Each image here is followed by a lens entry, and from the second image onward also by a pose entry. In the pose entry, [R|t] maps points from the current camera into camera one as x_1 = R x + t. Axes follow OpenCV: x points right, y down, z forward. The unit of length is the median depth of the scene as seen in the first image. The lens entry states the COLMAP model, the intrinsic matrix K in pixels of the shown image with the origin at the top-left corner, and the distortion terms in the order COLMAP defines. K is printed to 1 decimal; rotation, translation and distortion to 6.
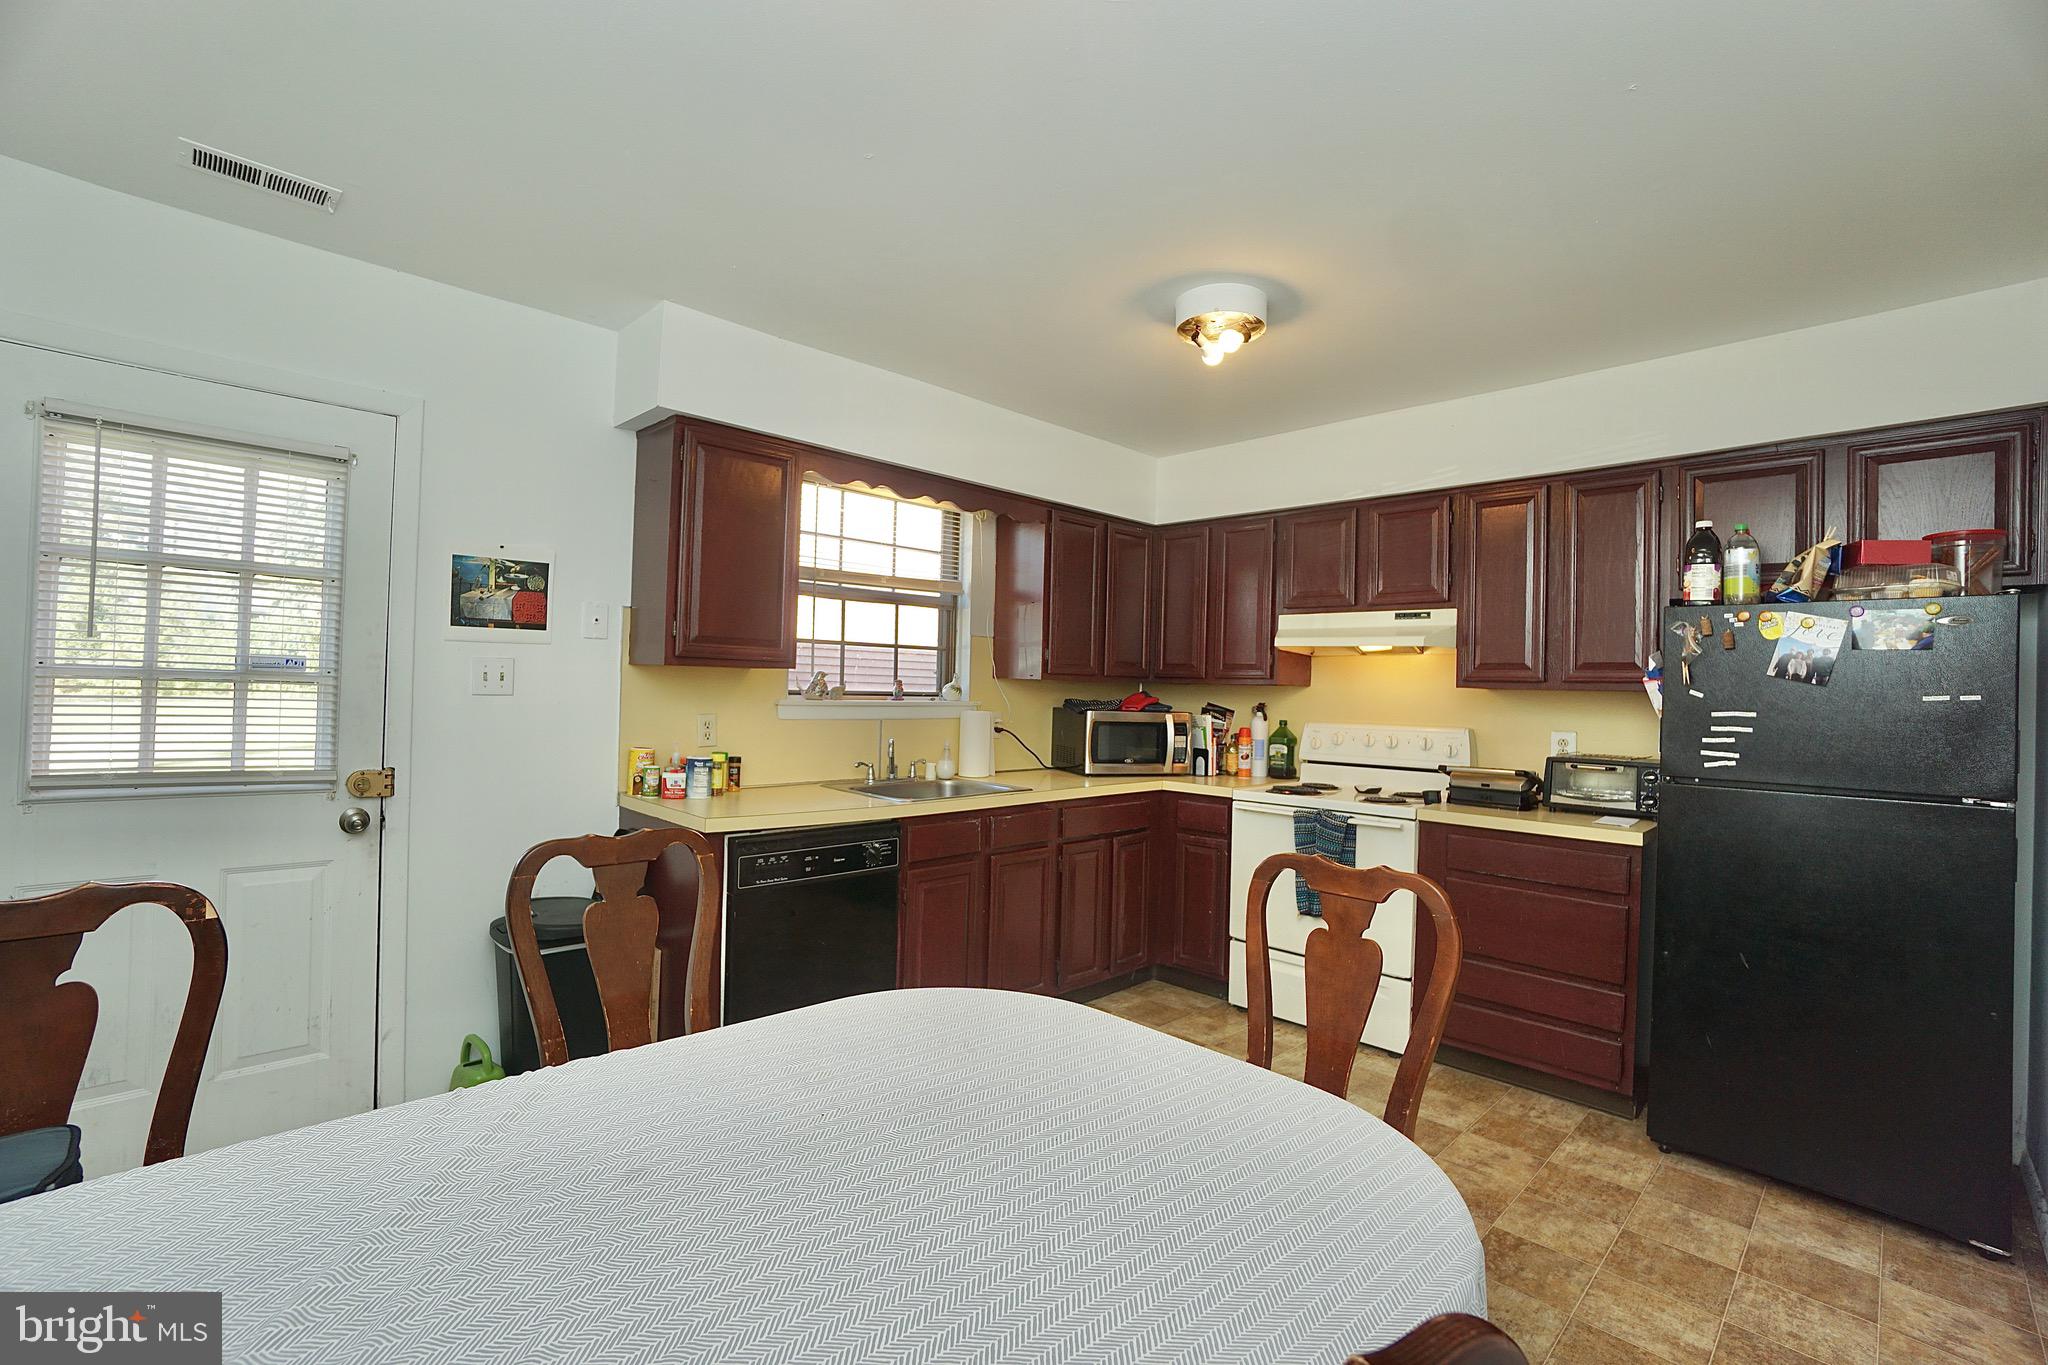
lens RADIAL K [[899.0, 0, 1024.3], [0, 899.0, 685.2], [0, 0, 1]] dist [-0.053822, 0.017526]
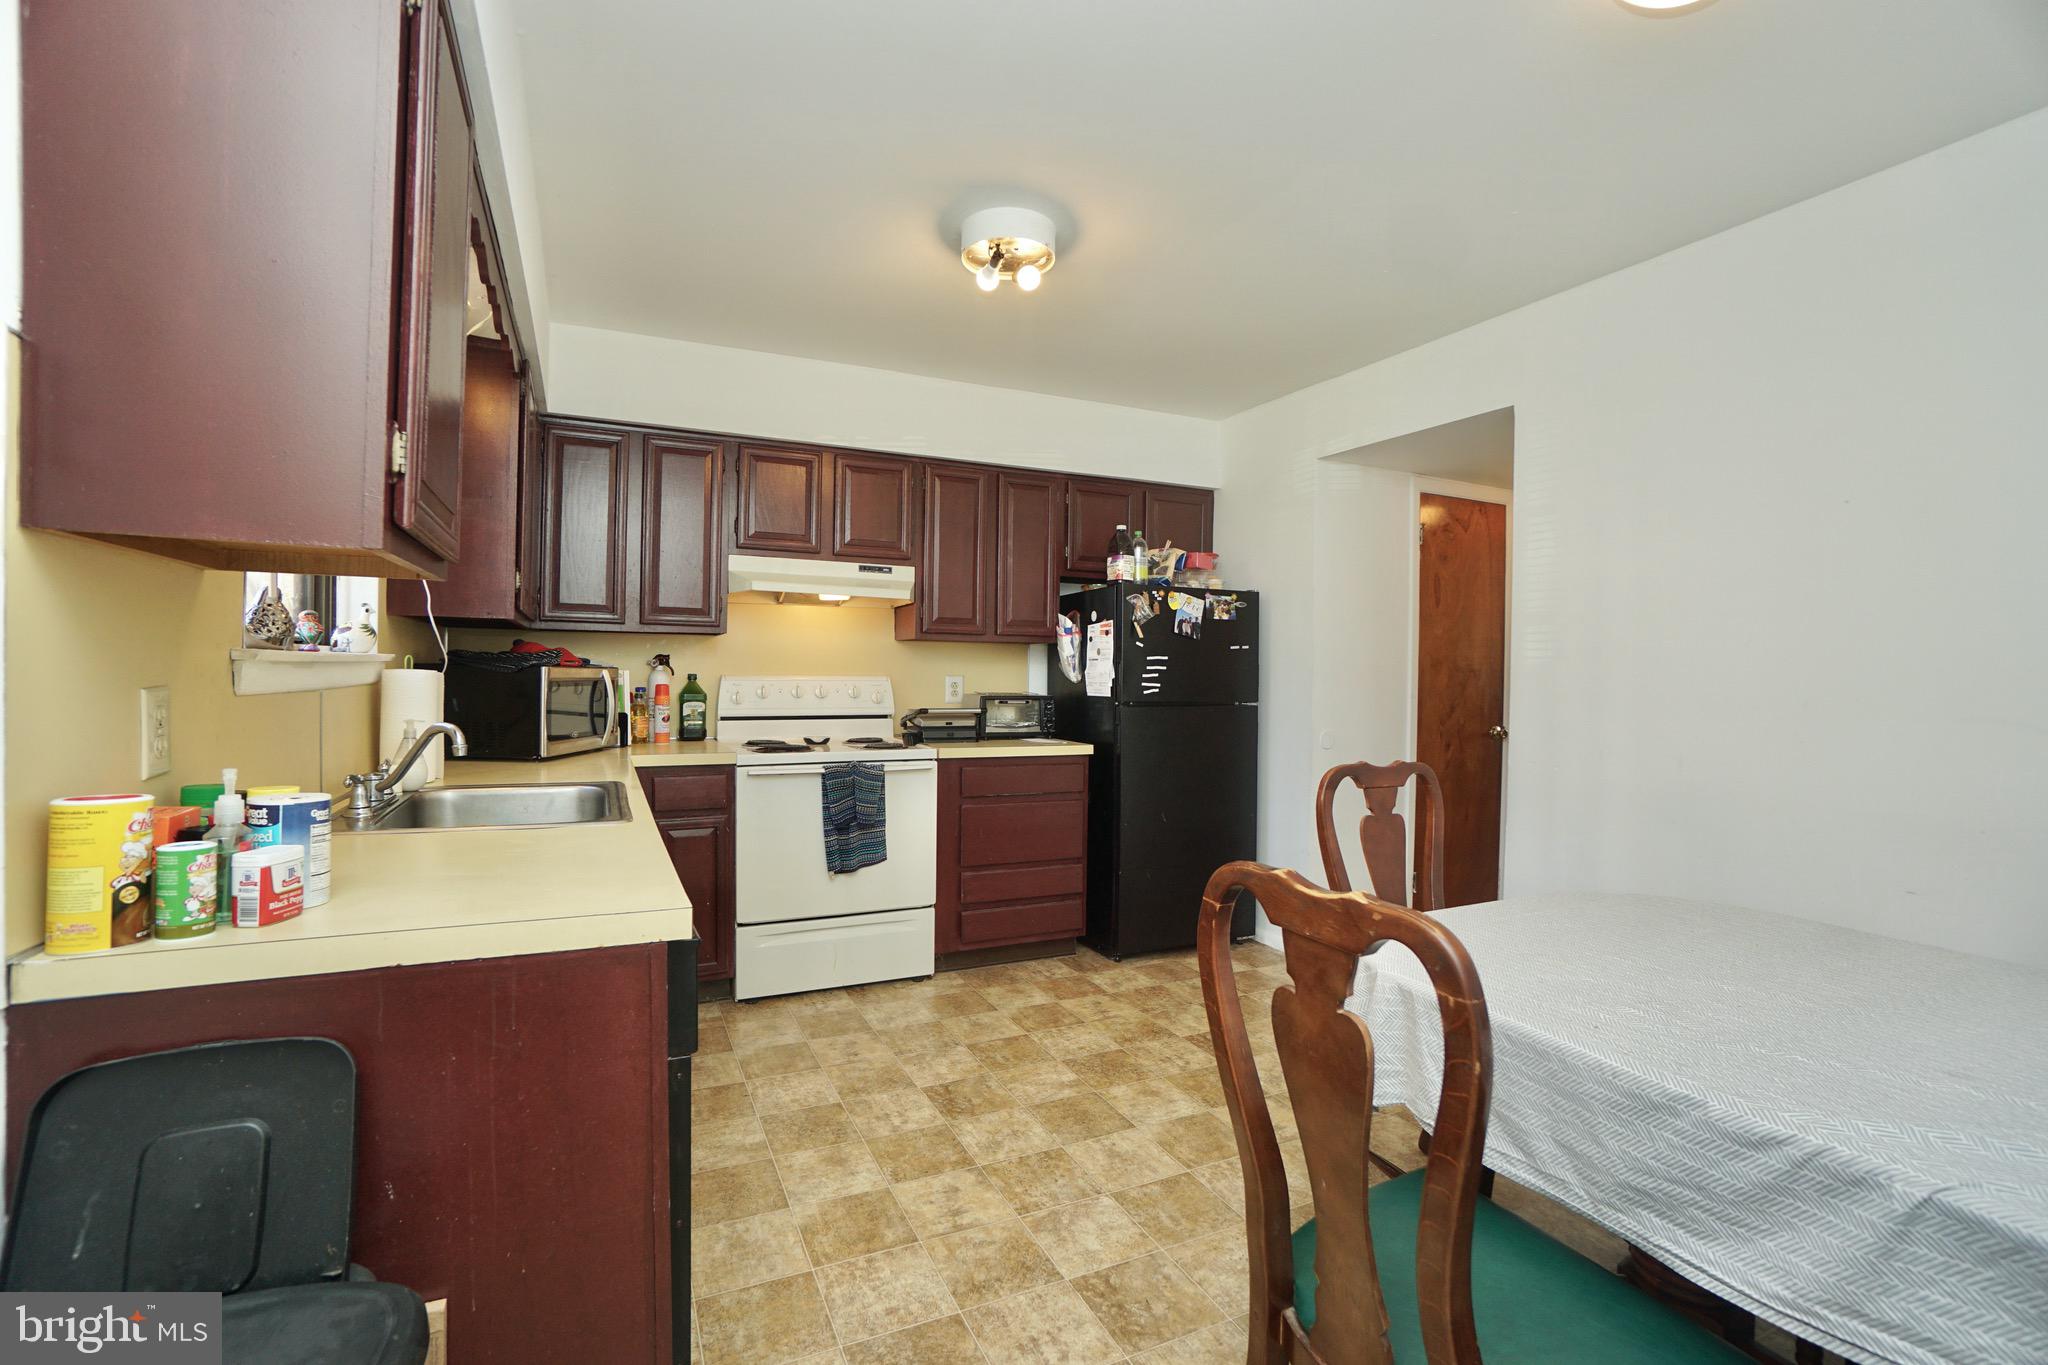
lens RADIAL K [[899.0, 0, 1010.9], [0, 899.0, 684.3], [0, 0, 1]] dist [-0.053822, 0.017526]
pose [[0.330776, -0.034891, 0.943064, -0.646812], [-0.010134, 0.999127, 0.040520, 0.016008], [-0.943655, -0.022960, 0.330133, 0.629446]]
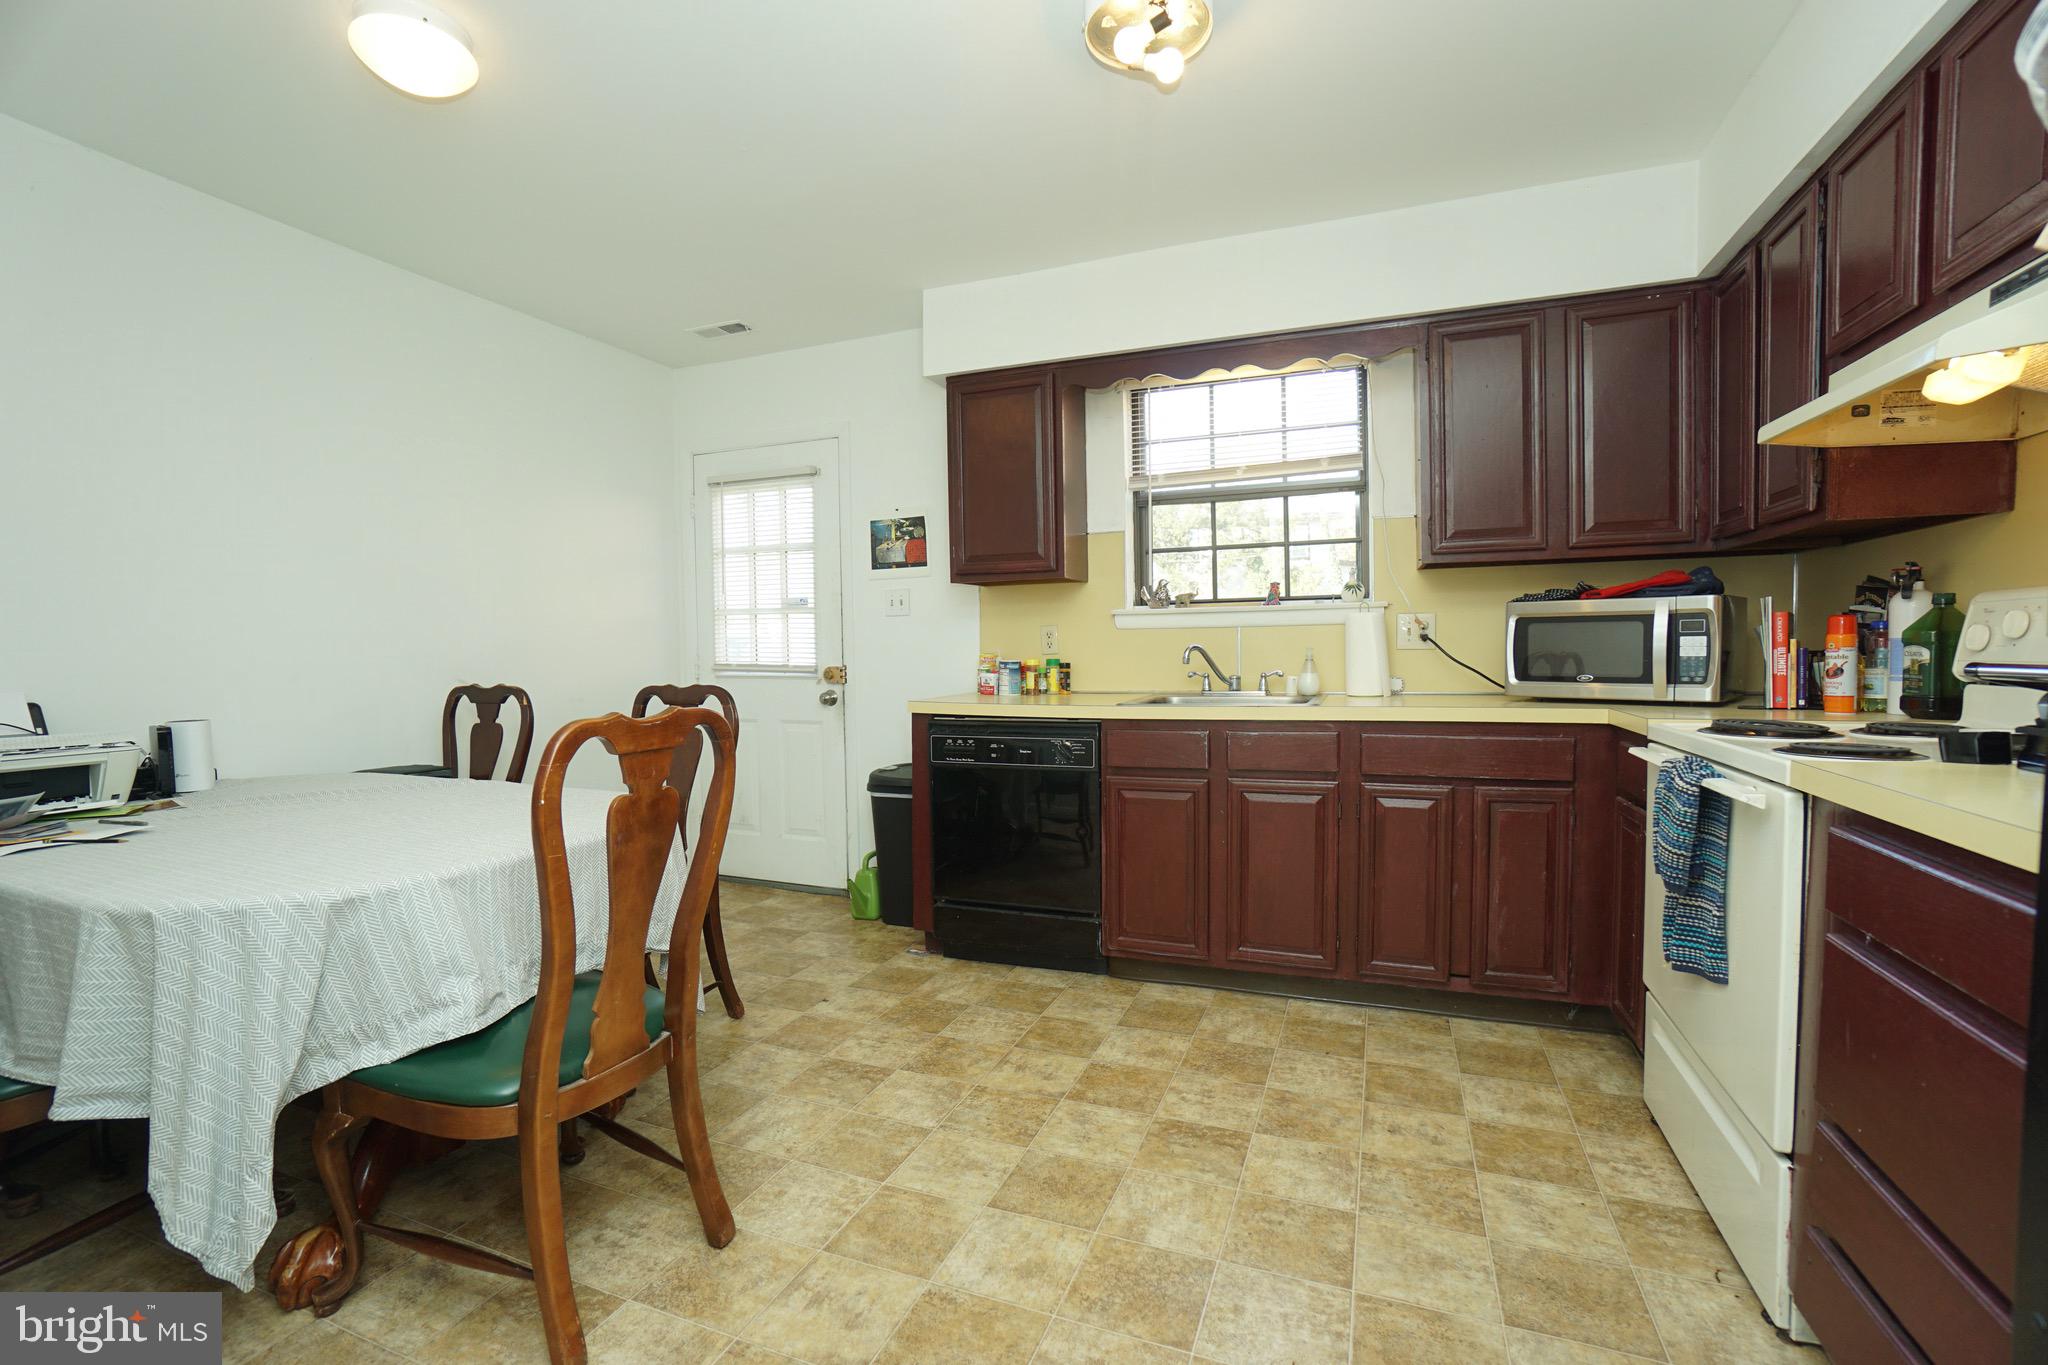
lens RADIAL K [[899.0, 0, 1018.1], [0, 899.0, 683.6], [0, 0, 1]] dist [-0.053822, 0.017526]
pose [[0.406204, 0.004489, -0.913772, 0.763642], [0.029303, 0.999410, 0.017936, 0.096173], [0.913313, -0.034062, 0.405832, 0.567111]]
